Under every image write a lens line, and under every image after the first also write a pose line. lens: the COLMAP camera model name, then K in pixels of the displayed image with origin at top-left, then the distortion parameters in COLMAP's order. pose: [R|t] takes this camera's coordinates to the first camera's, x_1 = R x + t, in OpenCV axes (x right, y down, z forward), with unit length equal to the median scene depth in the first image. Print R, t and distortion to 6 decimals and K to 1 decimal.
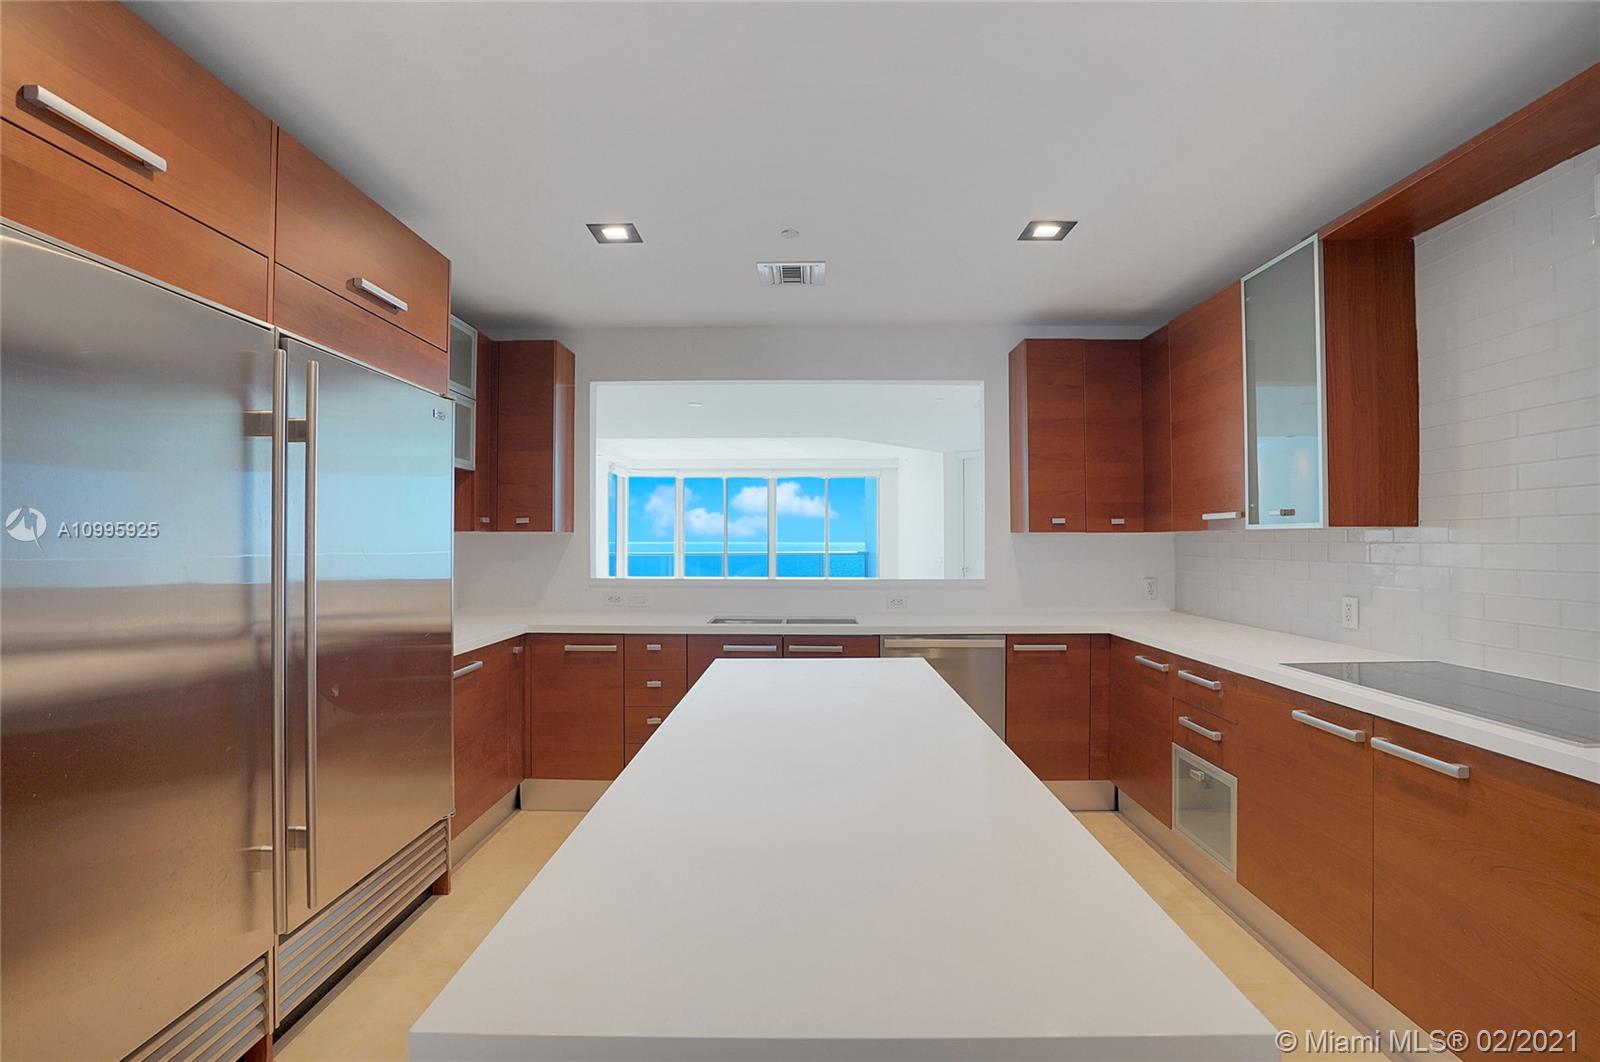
lens RADIAL K [[740.9, 0, 800.7], [0, 740.9, 535.5], [0, 0, 1]] dist [-0.048534, 0.018011]
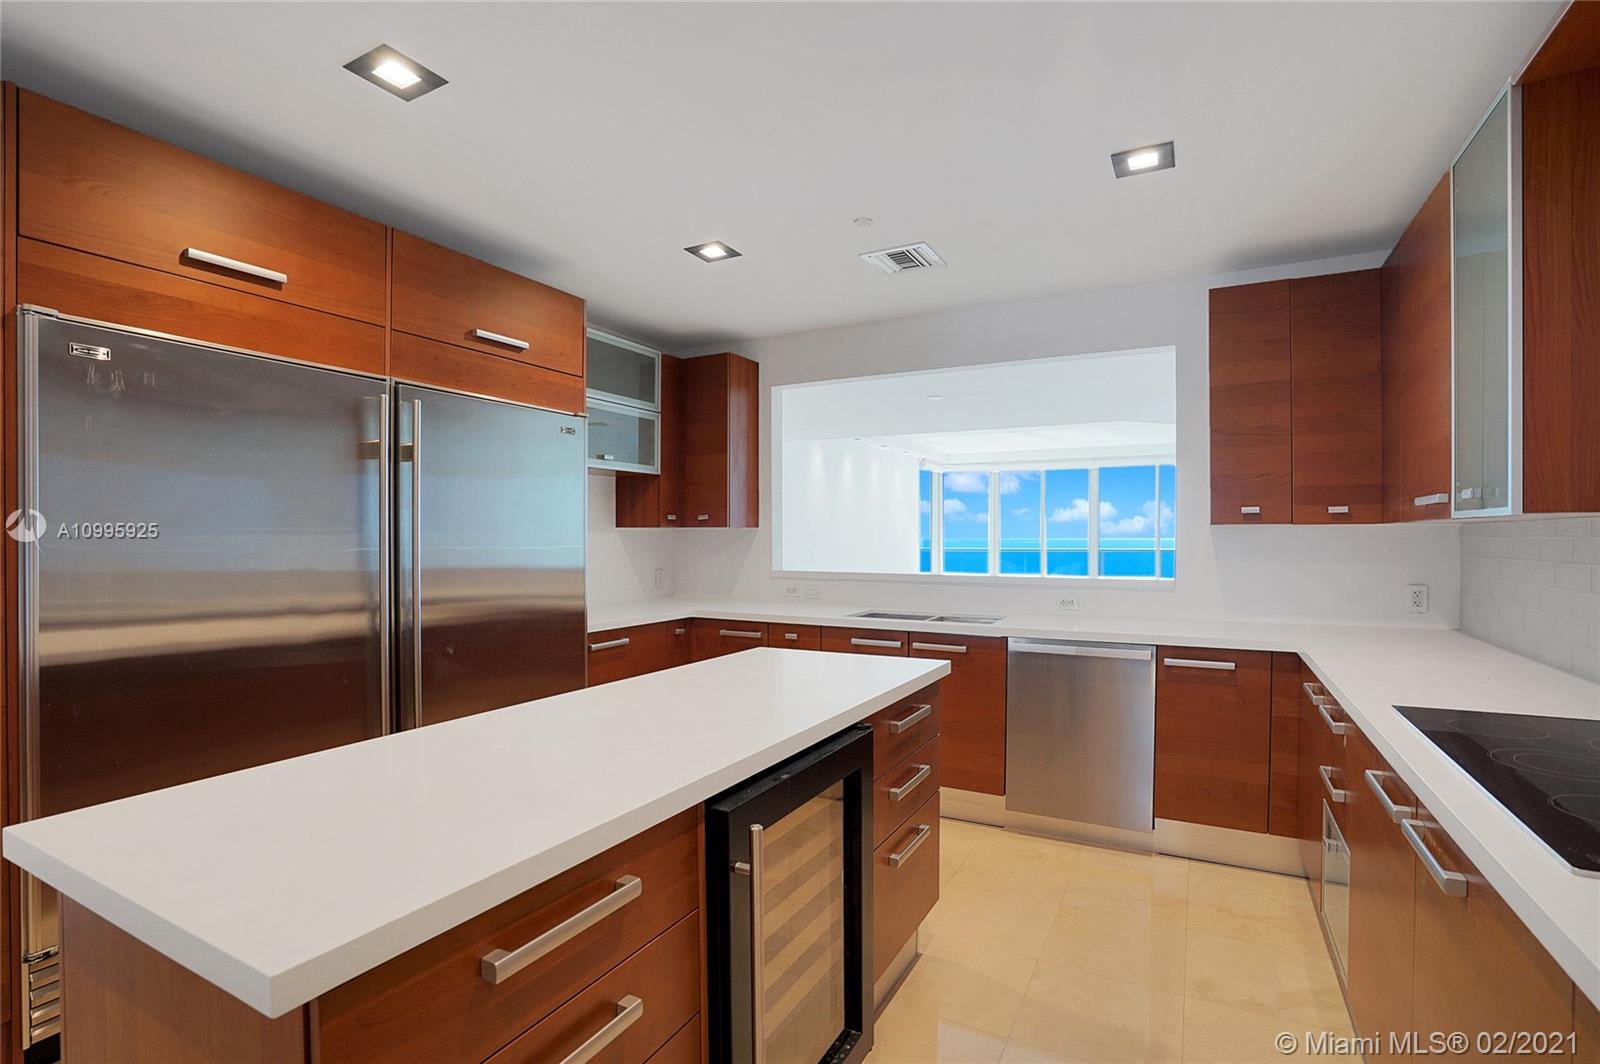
lens RADIAL K [[753.4, 0, 818.4], [0, 753.4, 536.3], [0, 0, 1]] dist [-0.047386, 0.020281]
pose [[0.891006, -0.000661, -0.453992, 0.322726], [0.003723, 0.999976, 0.005849, 0.002641], [0.453977, -0.006902, 0.890987, 0.063719]]
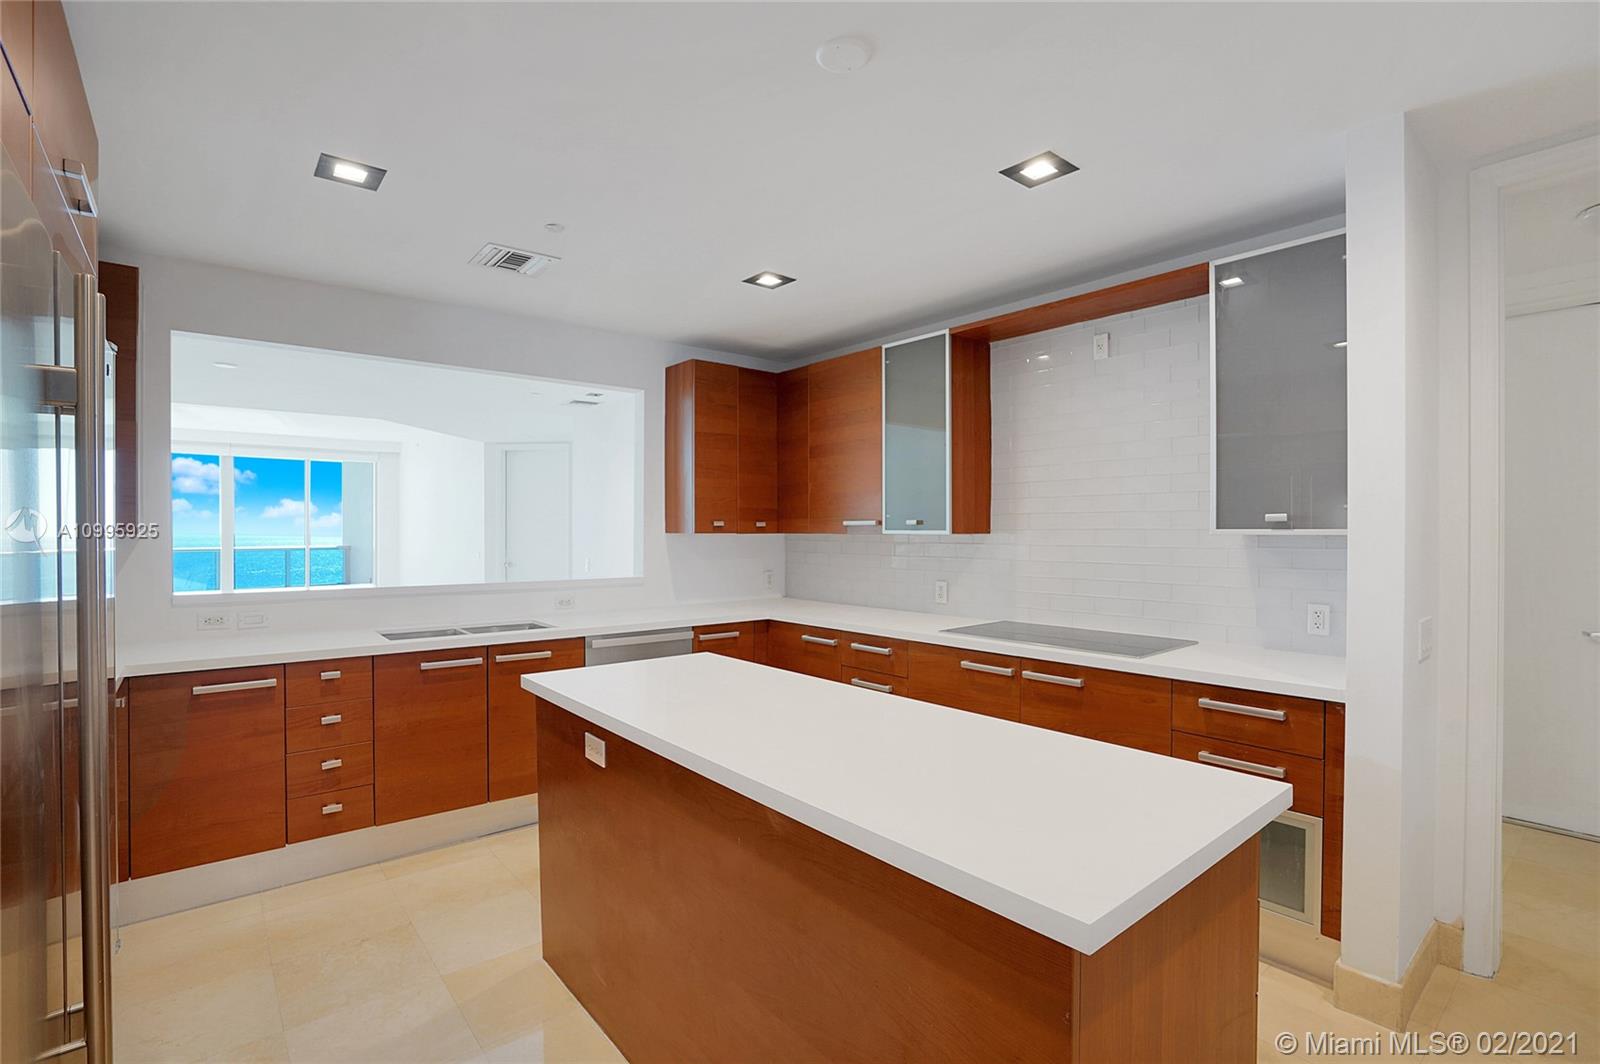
lens RADIAL K [[740.9, 0, 800.7], [0, 740.9, 536.5], [0, 0, 1]] dist [-0.048534, 0.018011]
pose [[0.767865, -0.003634, 0.640601, -0.310046], [-0.004925, 0.999921, 0.011576, -0.015021], [-0.640593, -0.012044, 0.767786, 0.042896]]
